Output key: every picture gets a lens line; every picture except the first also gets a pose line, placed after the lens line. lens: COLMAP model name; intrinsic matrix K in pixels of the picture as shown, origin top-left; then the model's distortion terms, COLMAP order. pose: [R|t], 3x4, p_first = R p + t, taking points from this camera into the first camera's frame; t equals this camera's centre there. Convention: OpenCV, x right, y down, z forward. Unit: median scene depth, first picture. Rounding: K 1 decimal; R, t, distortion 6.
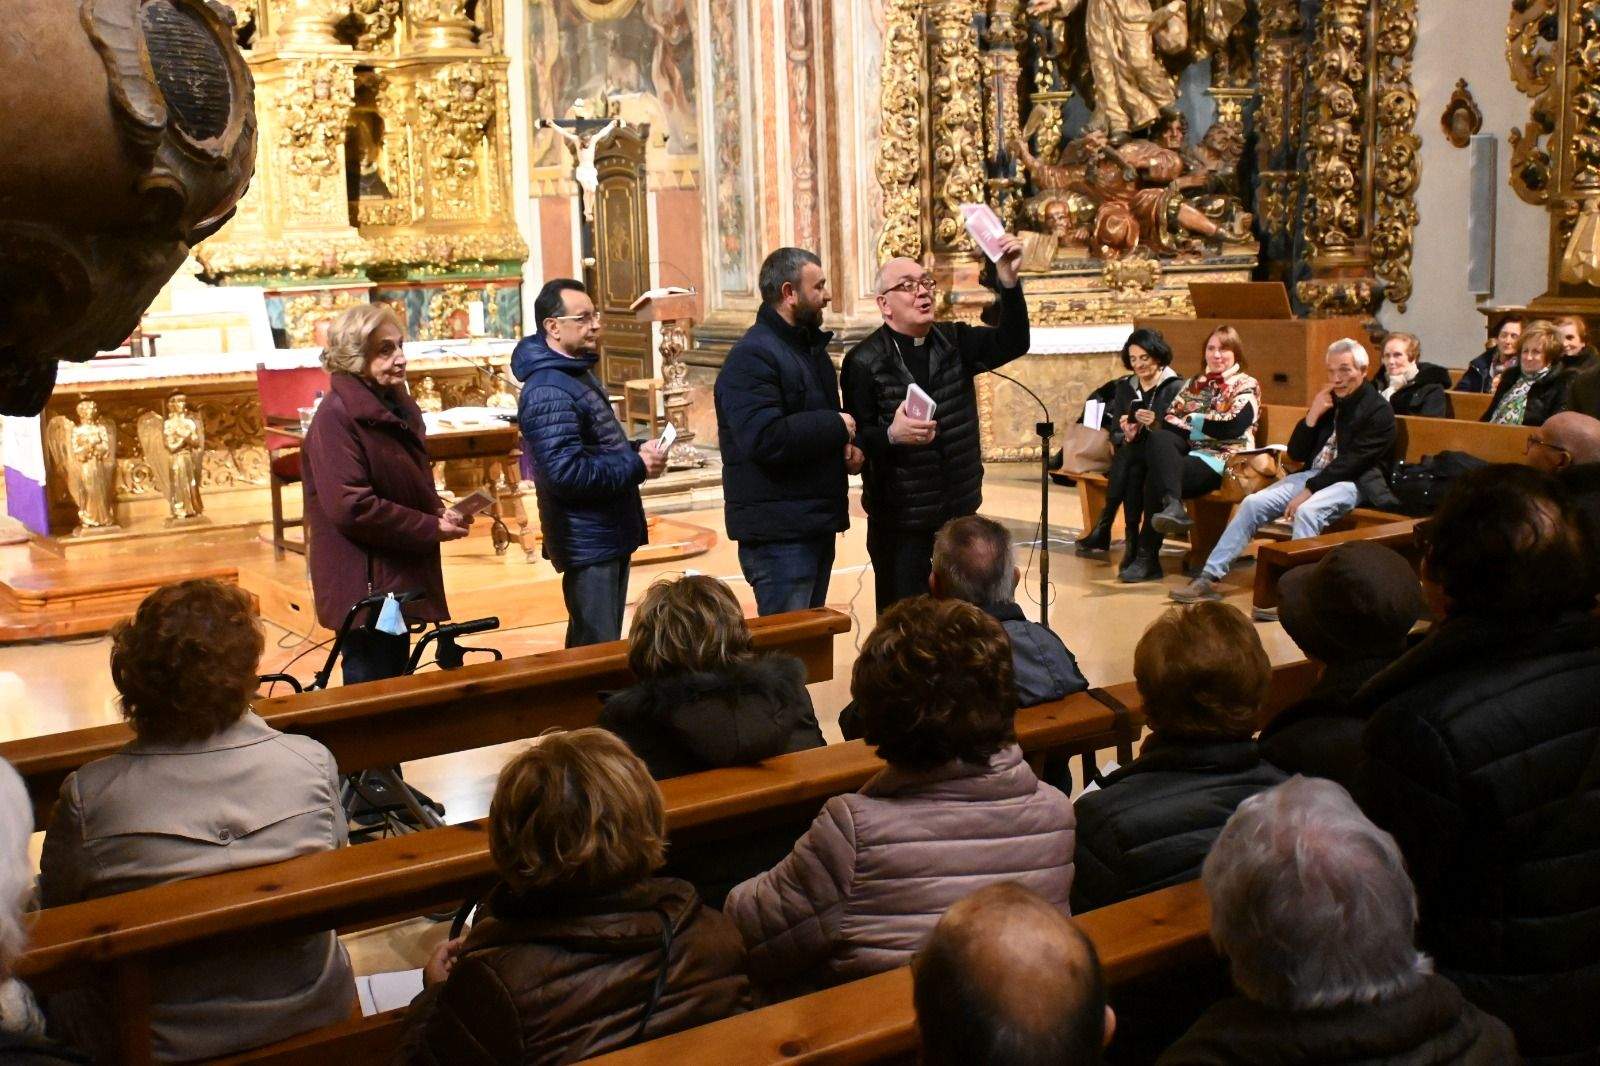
lens RADIAL K [[1922.8, 0, 813.0], [0, 1922.8, 542.1], [0, 0, 1]] dist [0.011679, -0.038175]
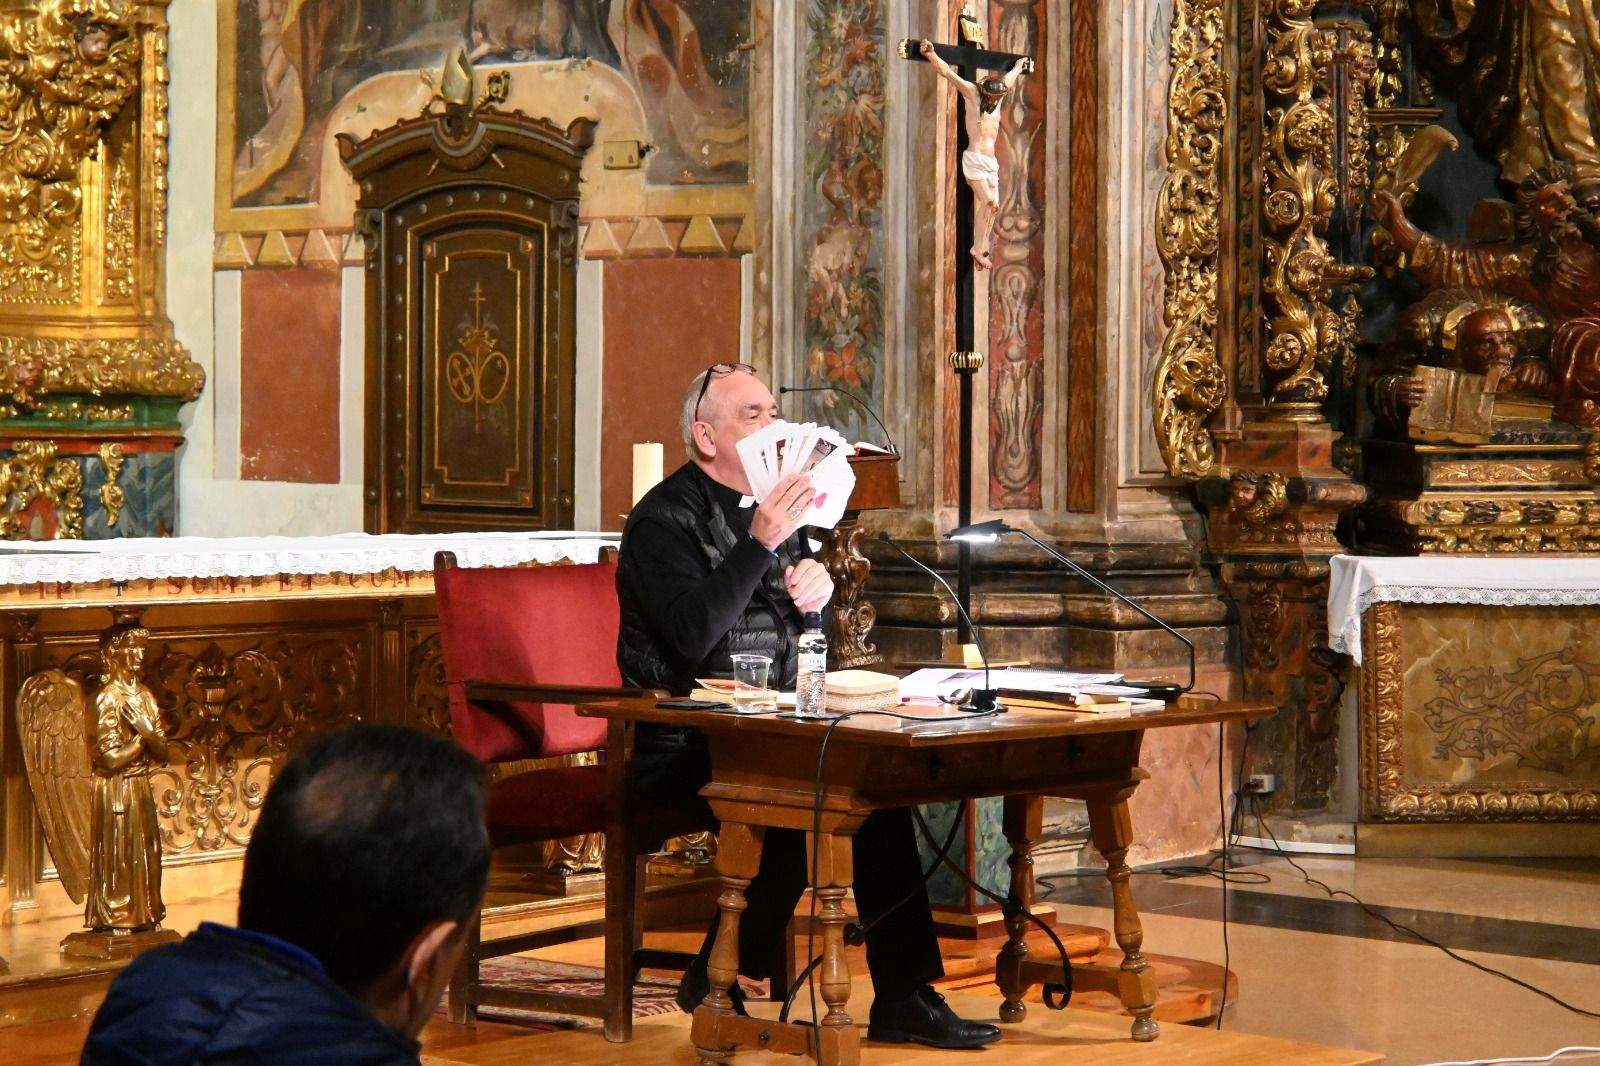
lens RADIAL K [[3347.1, 0, 800.0], [0, 3347.1, 533.0], [0, 0, 1]] dist [0.026648, 0.018637]
pose [[0.960748, 0.031580, 0.275620, -0.289562], [0.006015, 0.990895, -0.134500, -0.000538], [-0.277358, 0.130878, 0.951811, 0.212967]]
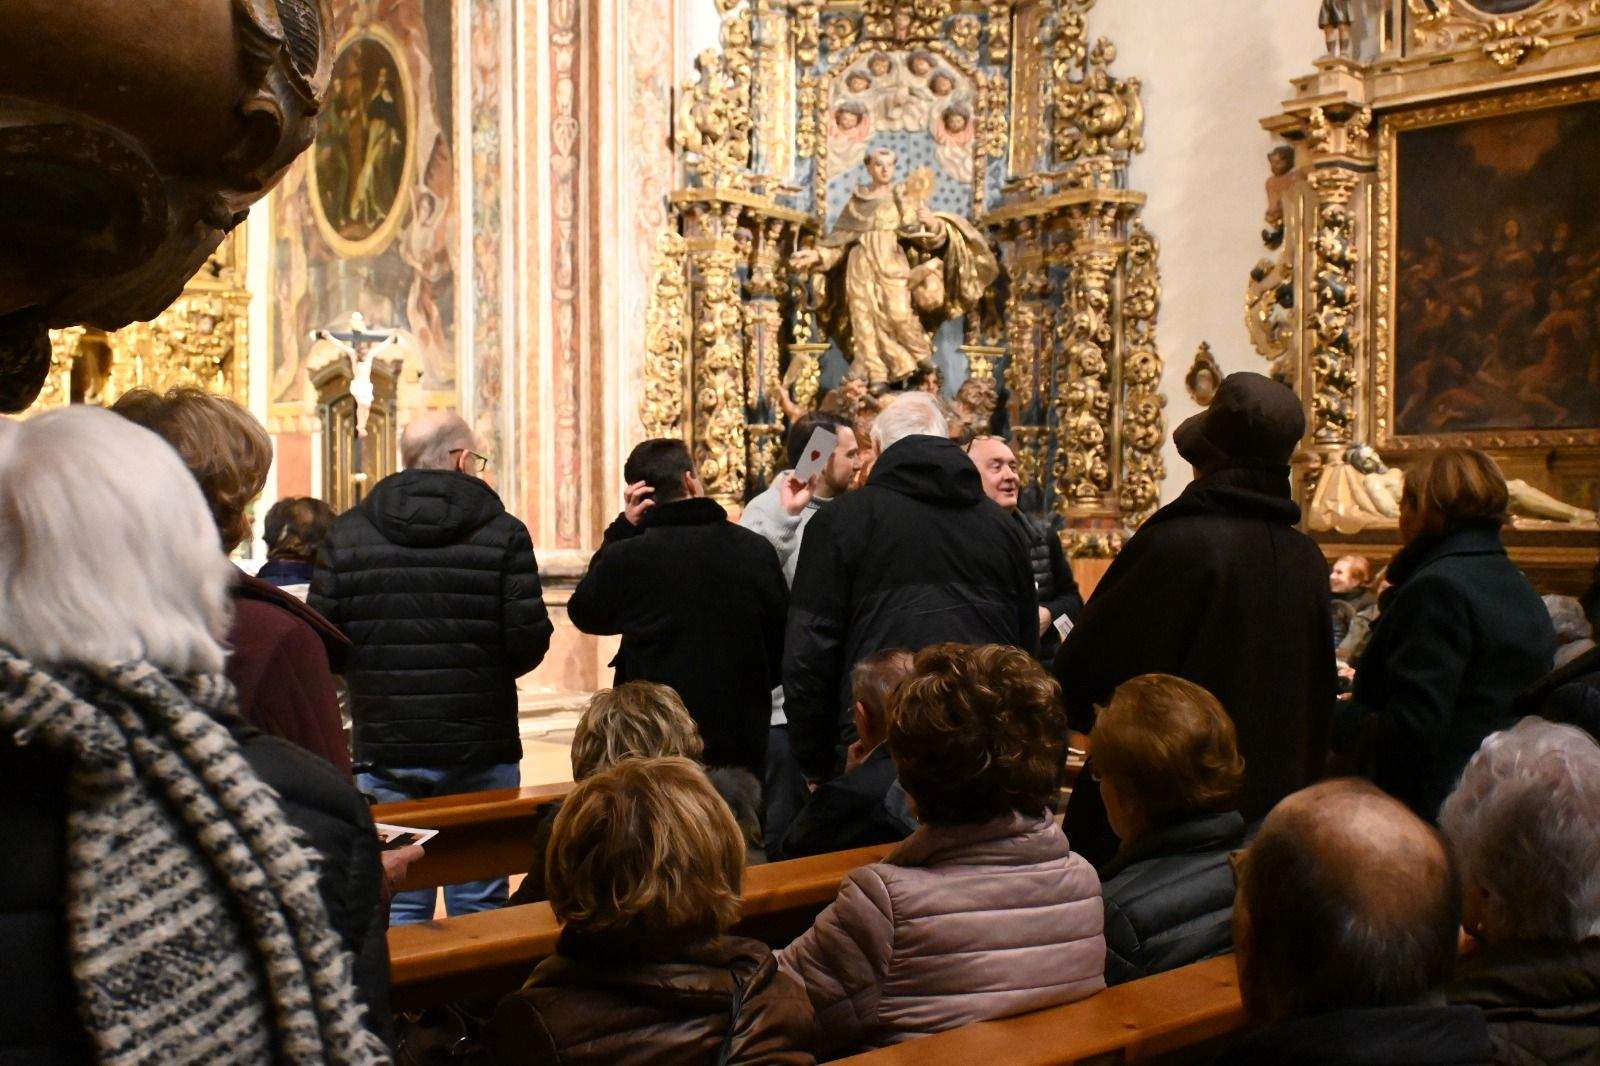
lens RADIAL K [[1940.0, 0, 808.3], [0, 1940.0, 542.4], [0, 0, 1]] dist [0.011976, -0.031513]
pose [[0.987490, 0.026443, 0.155447, -0.035099], [-0.002943, 0.988757, -0.149500, 0.024479], [-0.157653, 0.147173, 0.976466, 0.014017]]
